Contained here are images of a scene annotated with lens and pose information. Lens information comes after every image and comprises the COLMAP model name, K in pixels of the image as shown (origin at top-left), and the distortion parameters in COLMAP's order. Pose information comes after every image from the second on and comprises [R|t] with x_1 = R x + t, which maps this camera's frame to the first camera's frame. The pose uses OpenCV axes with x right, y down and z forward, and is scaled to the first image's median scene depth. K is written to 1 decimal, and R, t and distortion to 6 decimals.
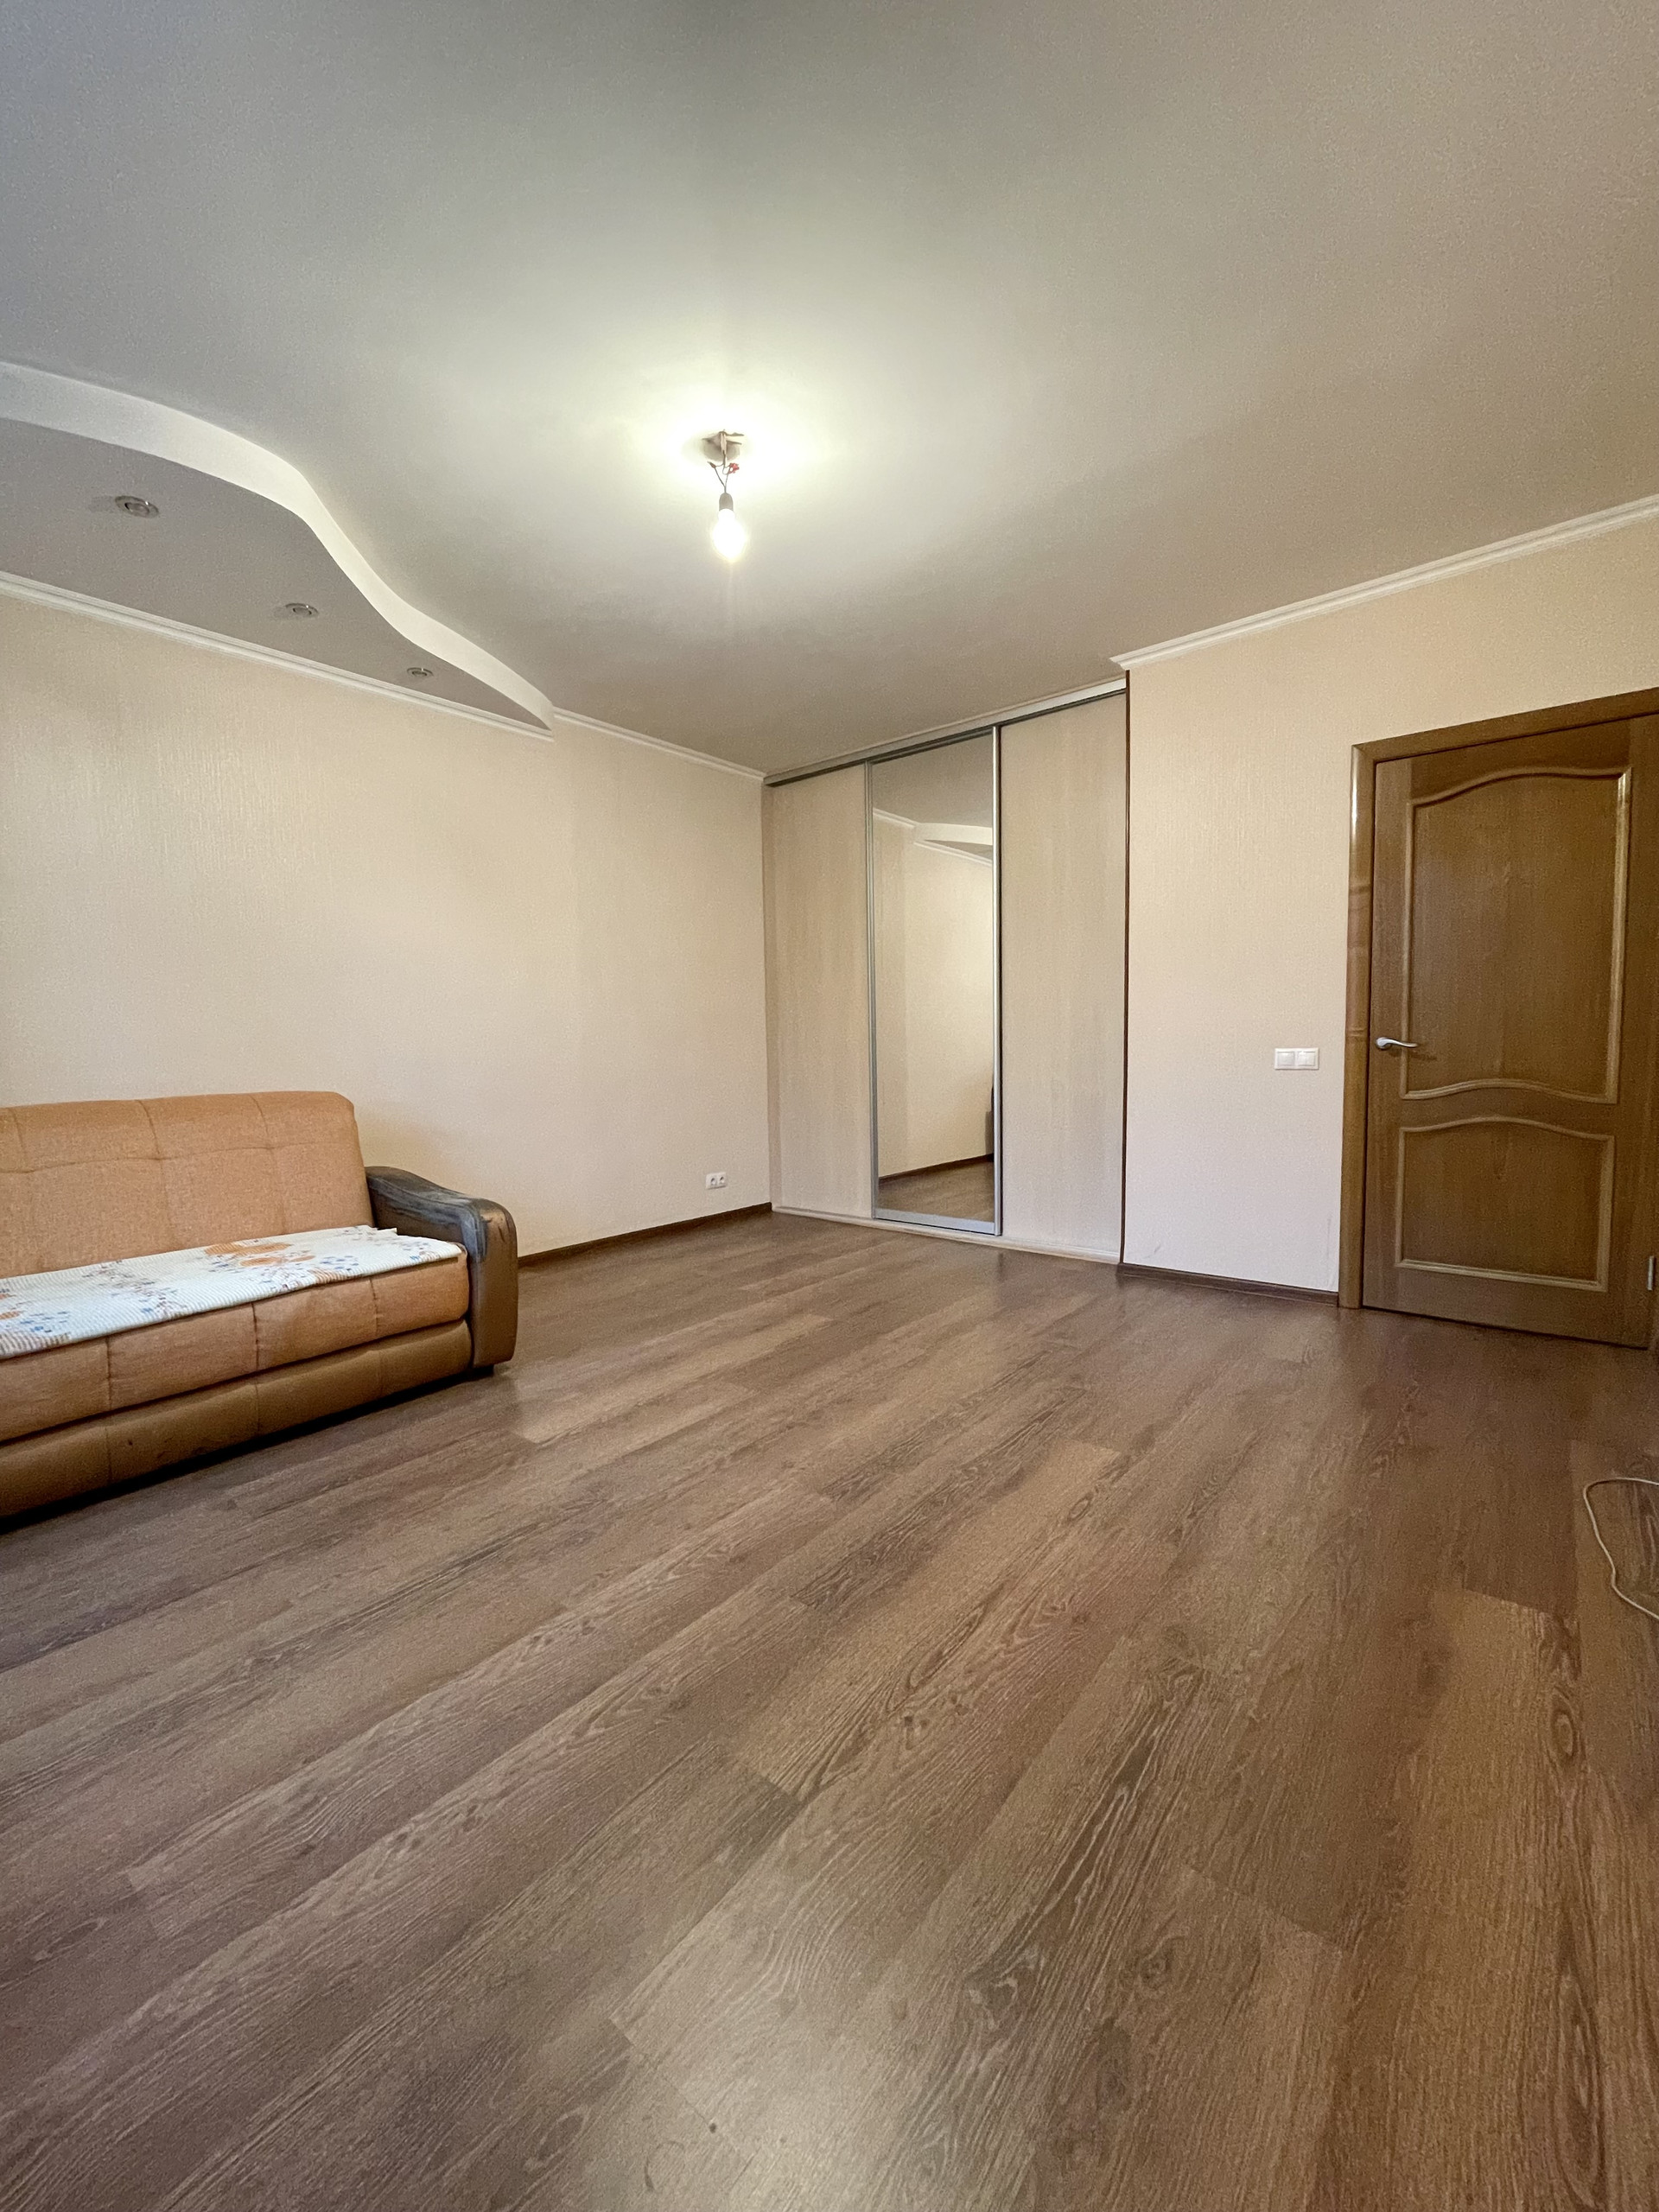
lens RADIAL K [[901.9, 0, 829.8], [0, 901.9, 1106.6], [0, 0, 1]] dist [0.000982, 0.000245]
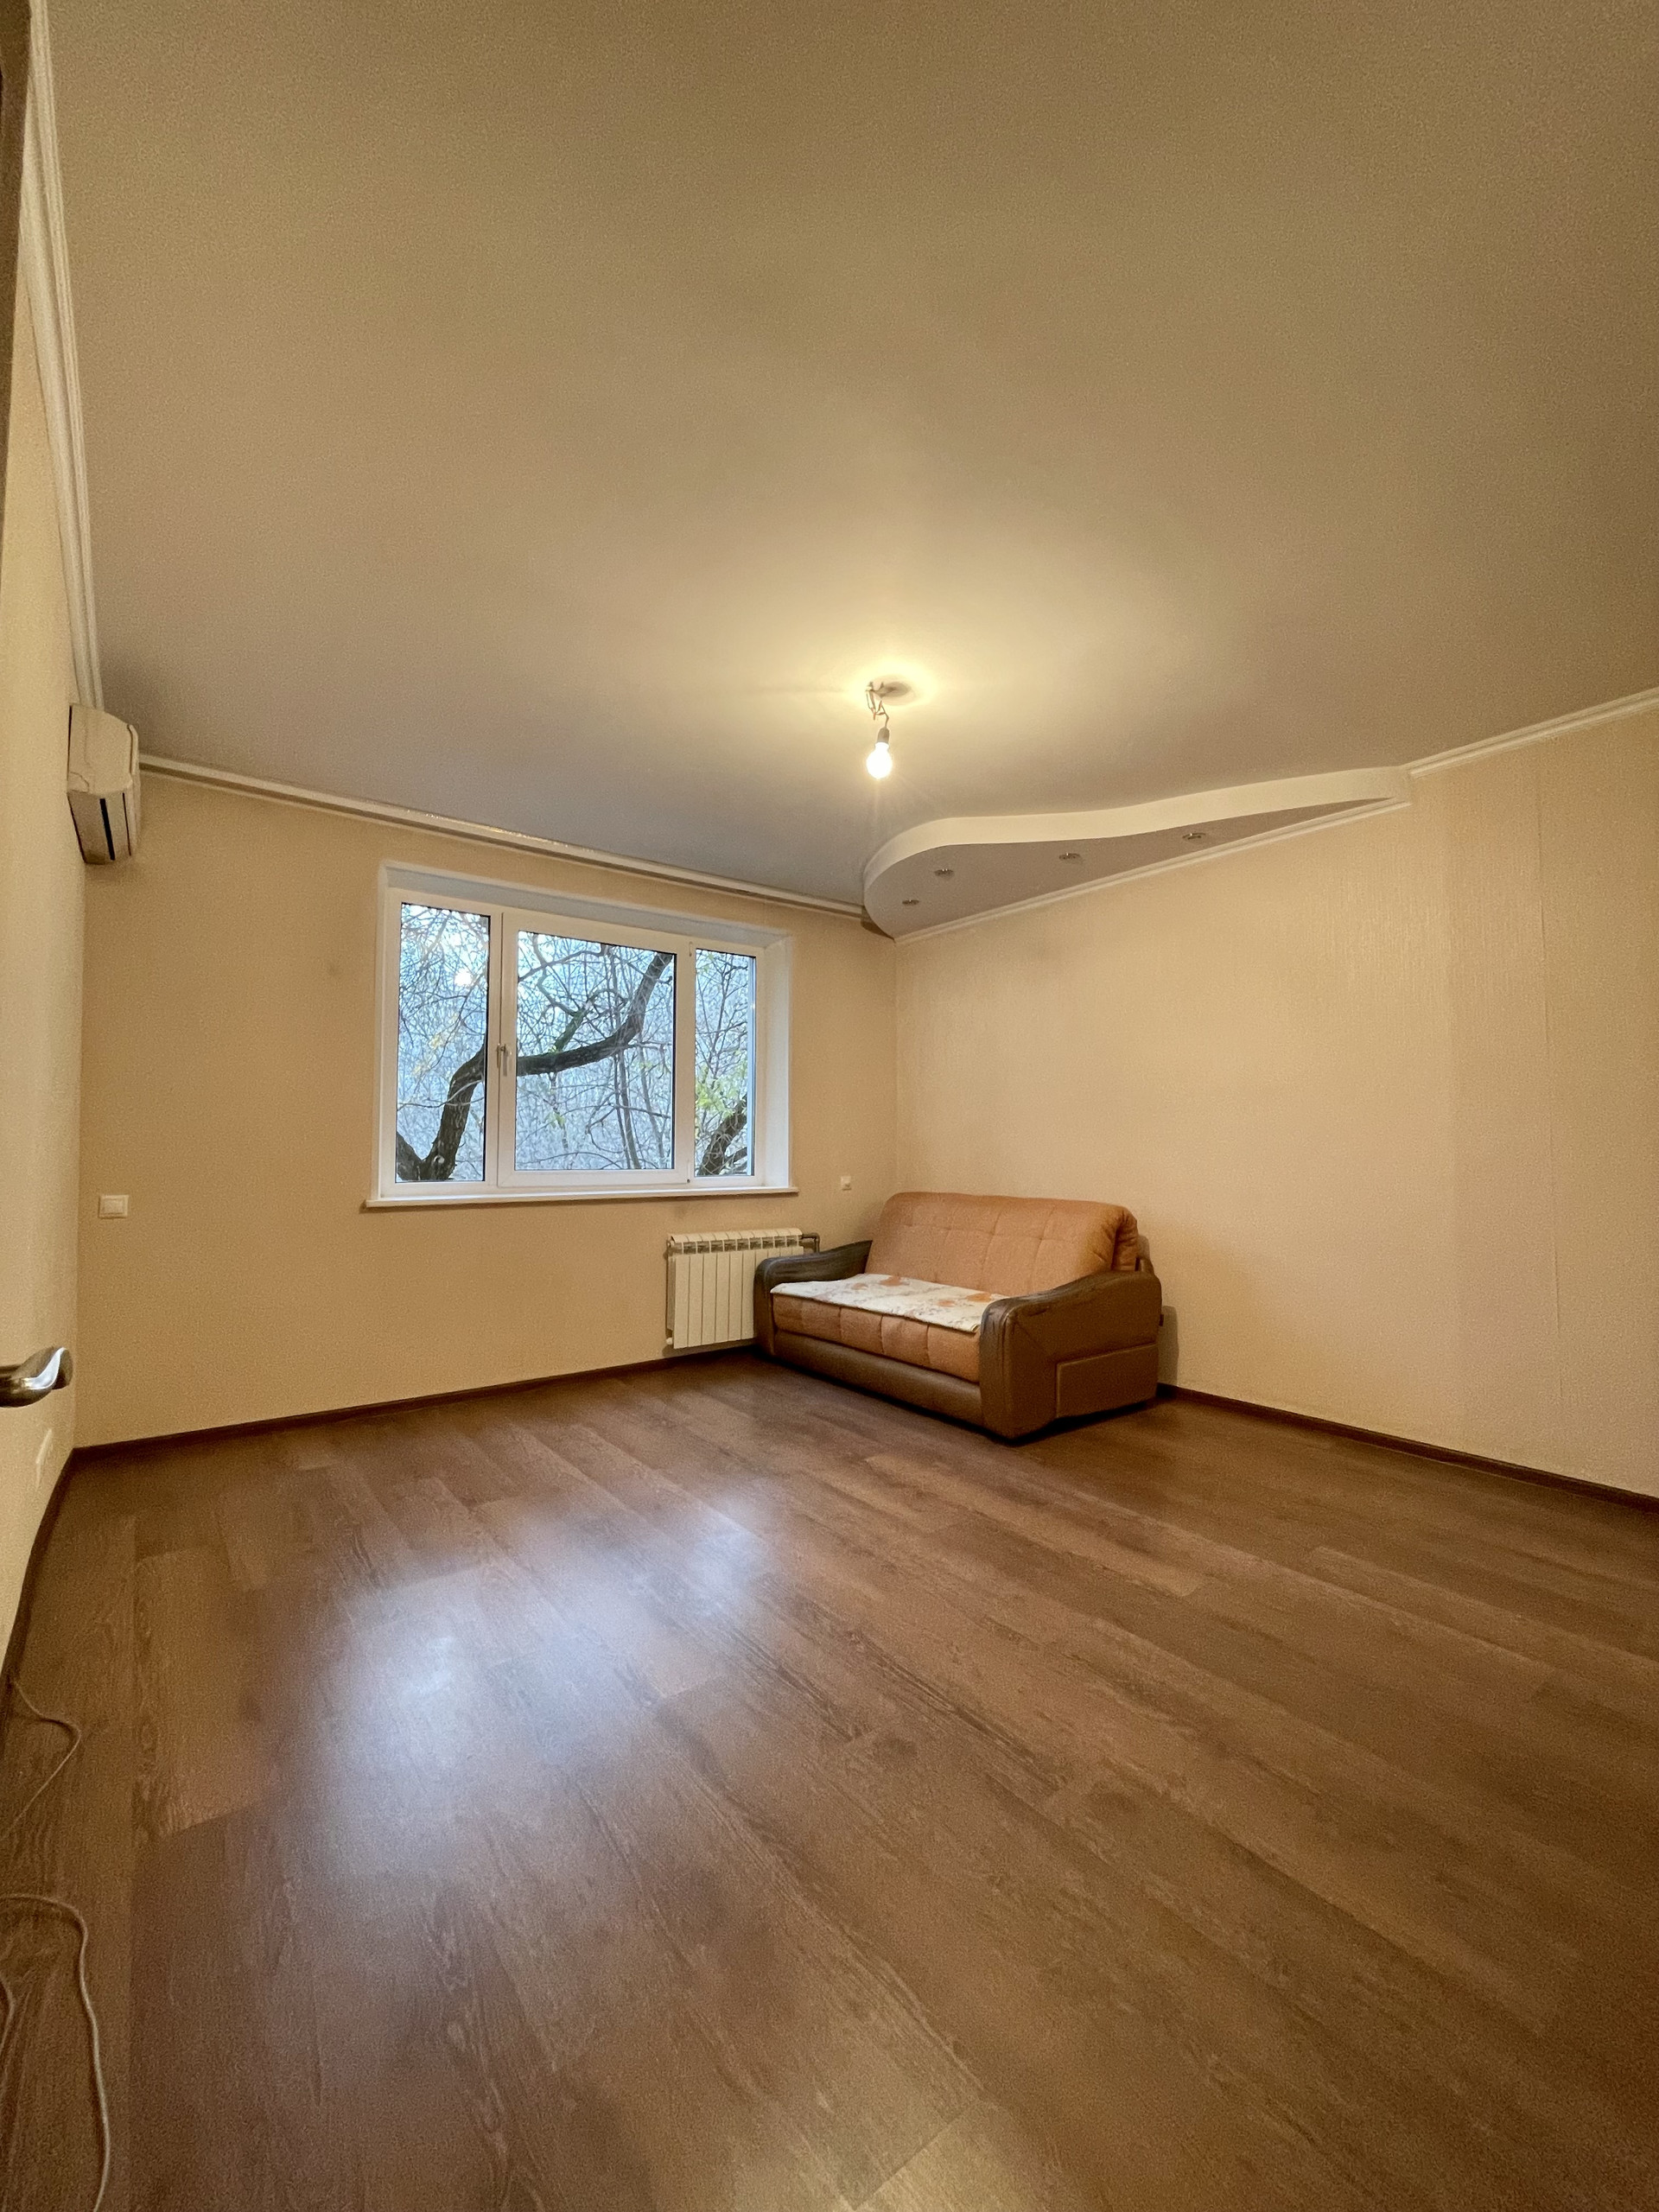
lens RADIAL K [[901.9, 0, 830.9], [0, 901.9, 1107.0], [0, 0, 1]] dist [0.000982, 0.000245]
pose [[-0.241392, -0.025054, -0.970104, 1.005272], [-0.071667, 0.997397, -0.007926, -0.150222], [0.967778, 0.067611, -0.242560, 1.192412]]
